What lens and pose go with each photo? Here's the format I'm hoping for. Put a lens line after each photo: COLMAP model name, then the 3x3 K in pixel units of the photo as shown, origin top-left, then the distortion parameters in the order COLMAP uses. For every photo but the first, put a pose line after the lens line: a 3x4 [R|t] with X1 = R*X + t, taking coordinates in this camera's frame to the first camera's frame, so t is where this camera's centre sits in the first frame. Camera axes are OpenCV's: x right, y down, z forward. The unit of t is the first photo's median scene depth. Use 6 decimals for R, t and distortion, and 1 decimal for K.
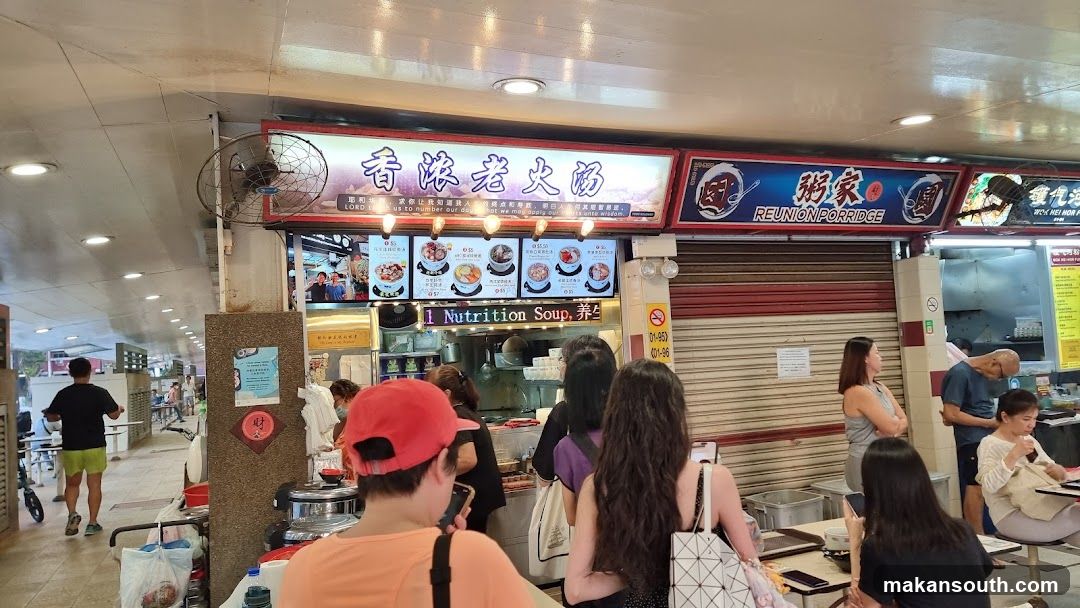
lens RADIAL K [[737.6, 0, 548.7], [0, 737.6, 320.4], [0, 0, 1]] dist [0.067344, -0.008664]
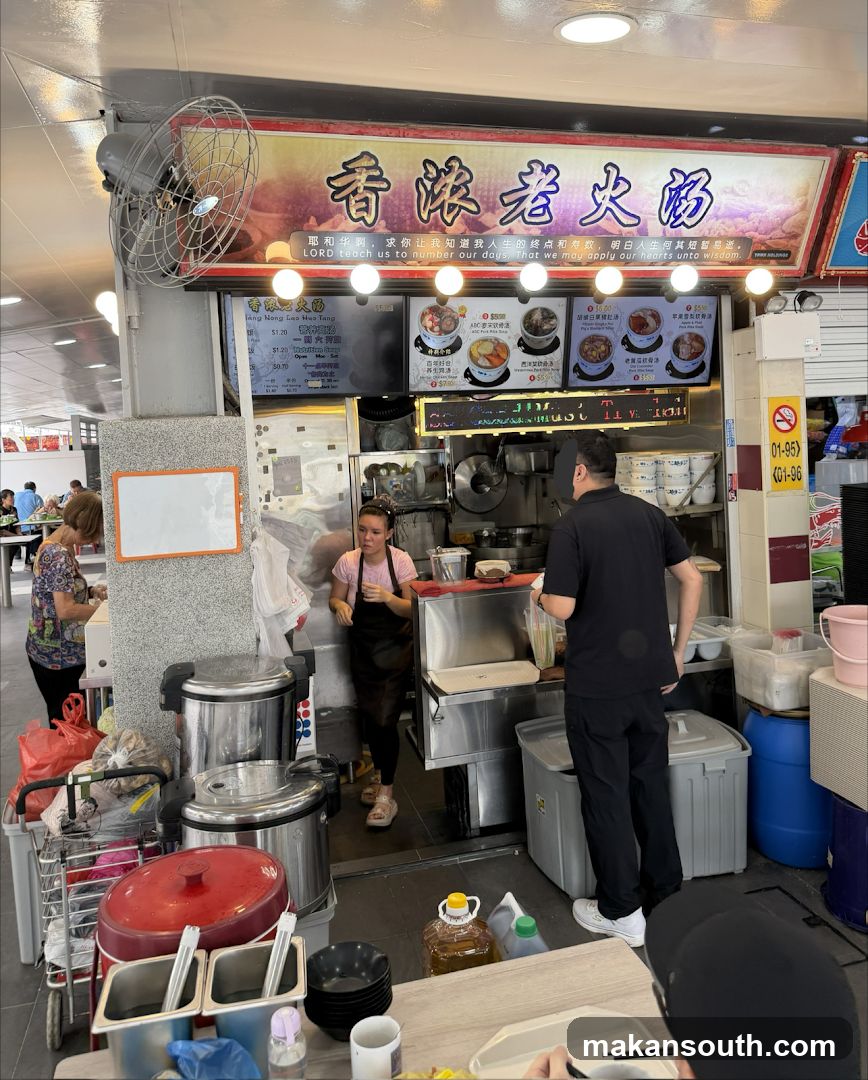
lens RADIAL K [[857.1, 0, 455.4], [0, 857.1, 460.4], [0, 0, 1]] dist [0.067135, -0.049761]
pose [[0.992026, 0.012502, -0.125414, -0.043323], [-0.001661, 0.996278, 0.086178, -0.034127], [0.126025, -0.085282, 0.988355, 0.234313]]
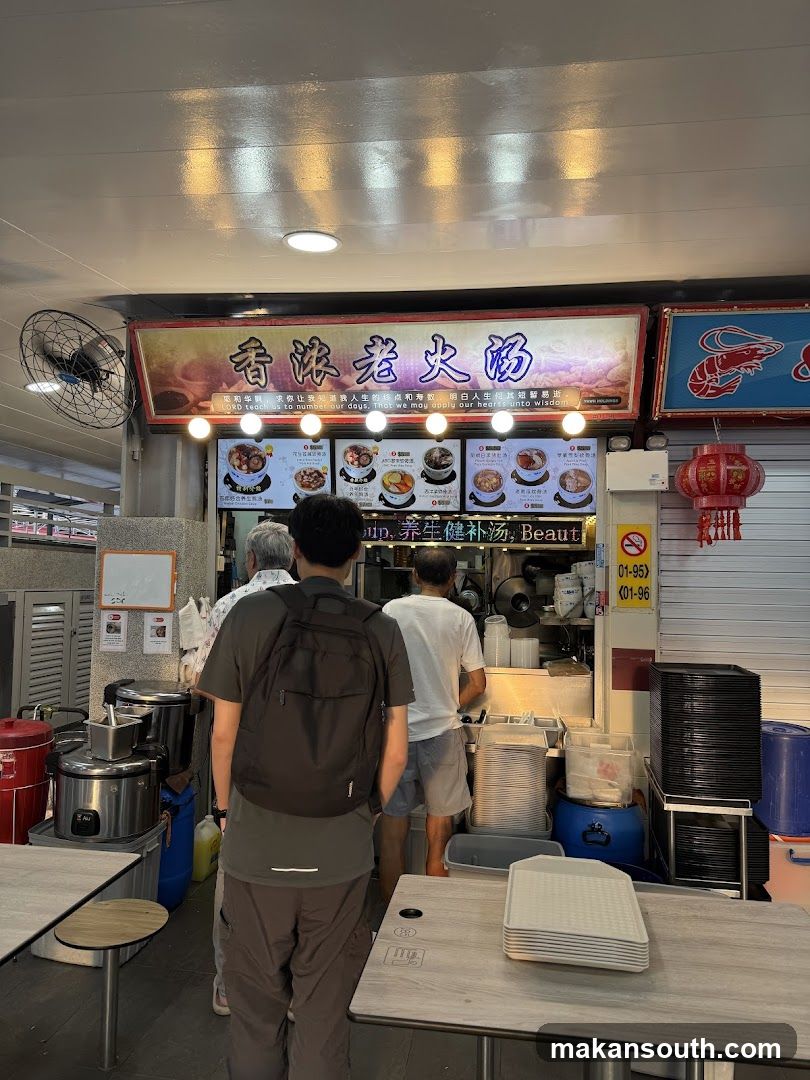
lens RADIAL K [[772.3, 0, 399.9], [0, 772.3, 546.5], [0, 0, 1]] dist [0.105248, -0.020209]
pose [[0.854049, 0.050634, -0.517723, 0.366390], [-0.043485, 0.998717, 0.025942, -0.012161], [0.518372, 0.000357, 0.855155, 0.243737]]
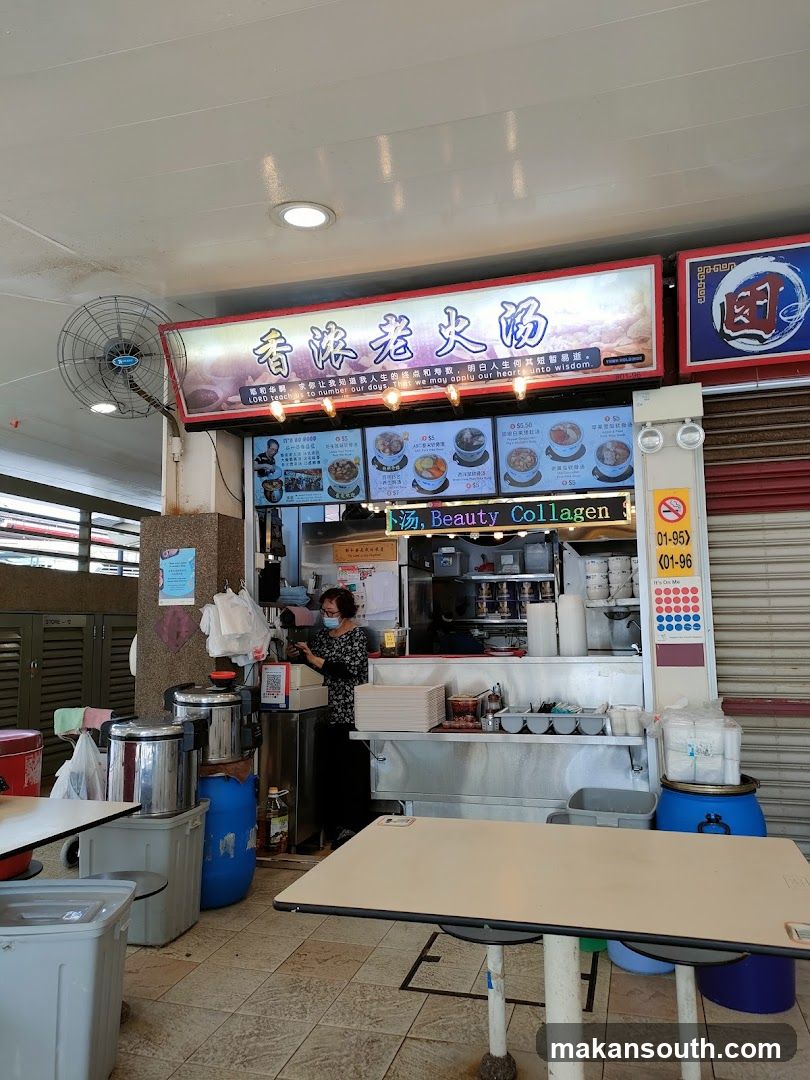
lens RADIAL K [[797.1, 0, 395.1], [0, 797.1, 548.6], [0, 0, 1]] dist [0.025862, 0.021726]
pose [[0.770545, -0.016838, -0.637164, 0.442244], [-0.000885, 0.999622, -0.027487, 0.055083], [0.637386, 0.021744, 0.770238, 0.289609]]
